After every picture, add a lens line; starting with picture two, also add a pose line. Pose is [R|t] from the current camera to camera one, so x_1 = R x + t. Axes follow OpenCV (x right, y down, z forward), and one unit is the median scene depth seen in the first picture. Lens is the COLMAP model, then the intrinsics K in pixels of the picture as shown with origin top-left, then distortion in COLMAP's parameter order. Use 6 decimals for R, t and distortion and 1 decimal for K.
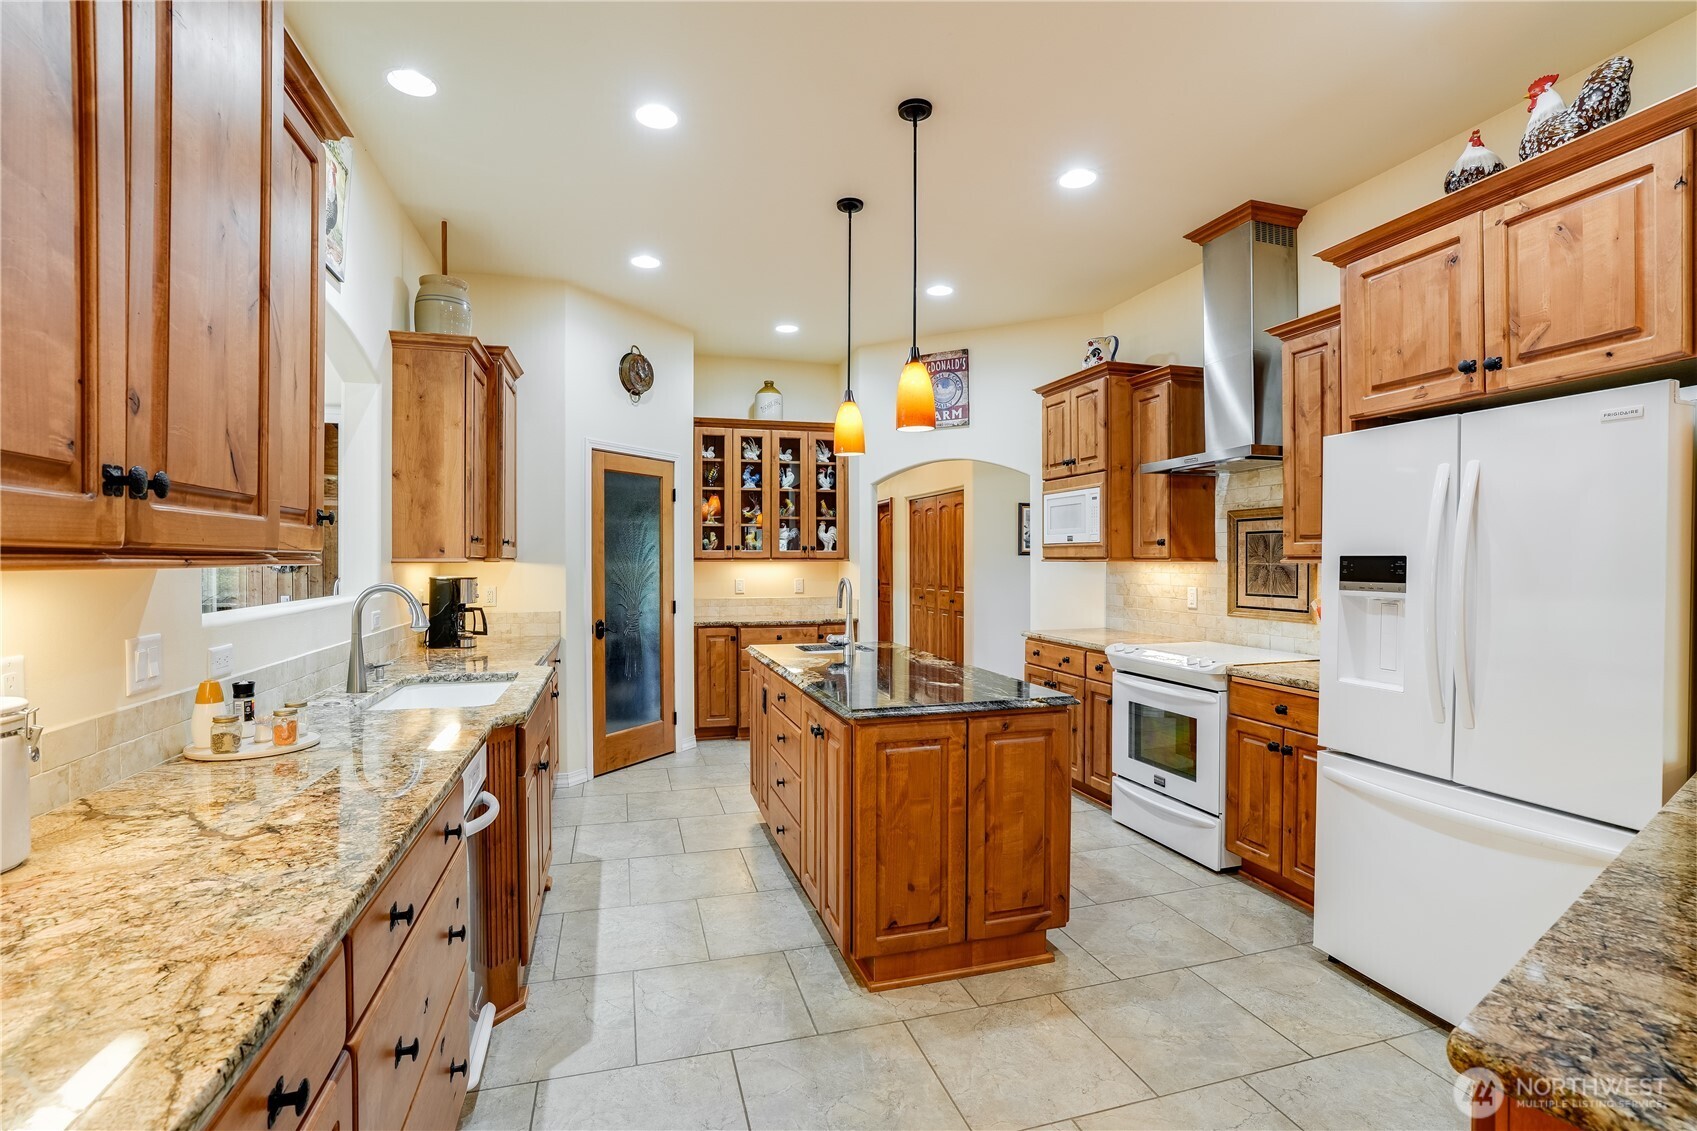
lens RADIAL K [[790.9, 0, 849.9], [0, 790.9, 562.2], [0, 0, 1]] dist [-0.045937, -0.000199]
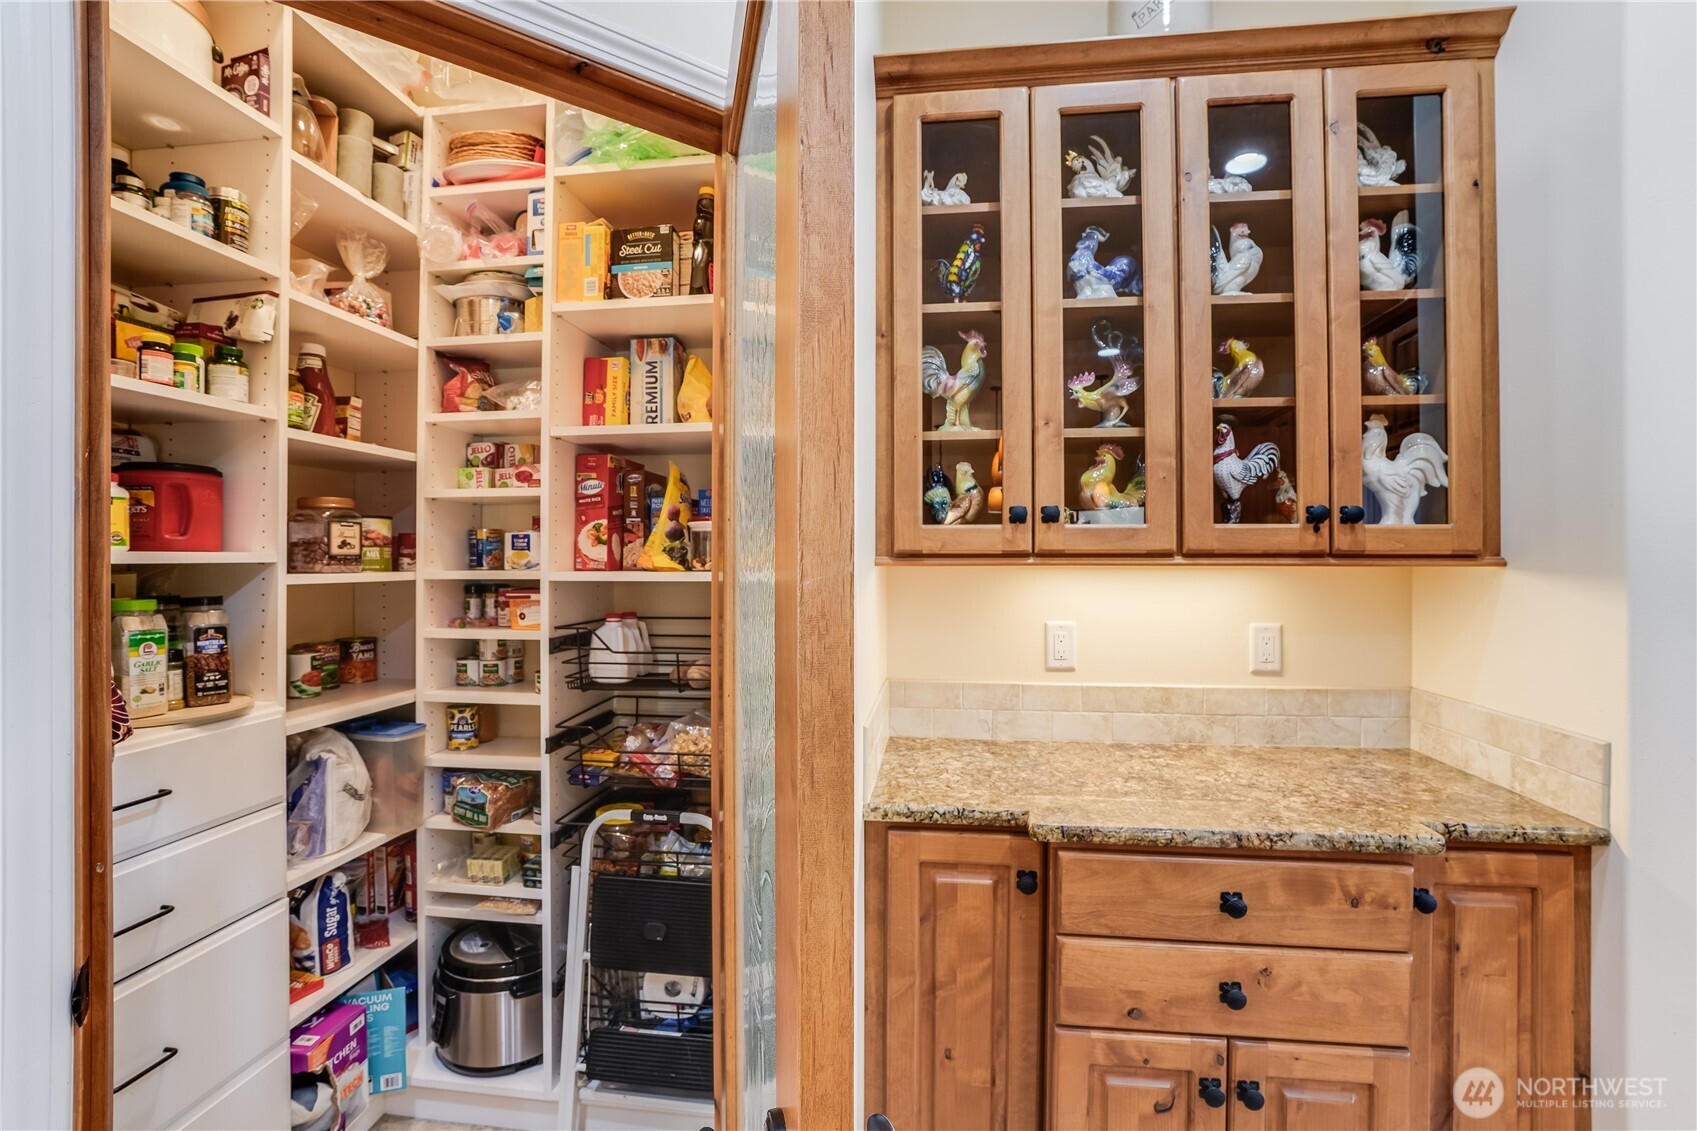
lens RADIAL K [[790.9, 0, 833.9], [0, 790.9, 556.1], [0, 0, 1]] dist [-0.045937, -0.000199]
pose [[0.908999, 0.000394, -0.416798, -0.096435], [-0.002724, 0.999984, -0.004997, -0.002701], [0.416790, 0.005677, 0.908985, 0.718412]]
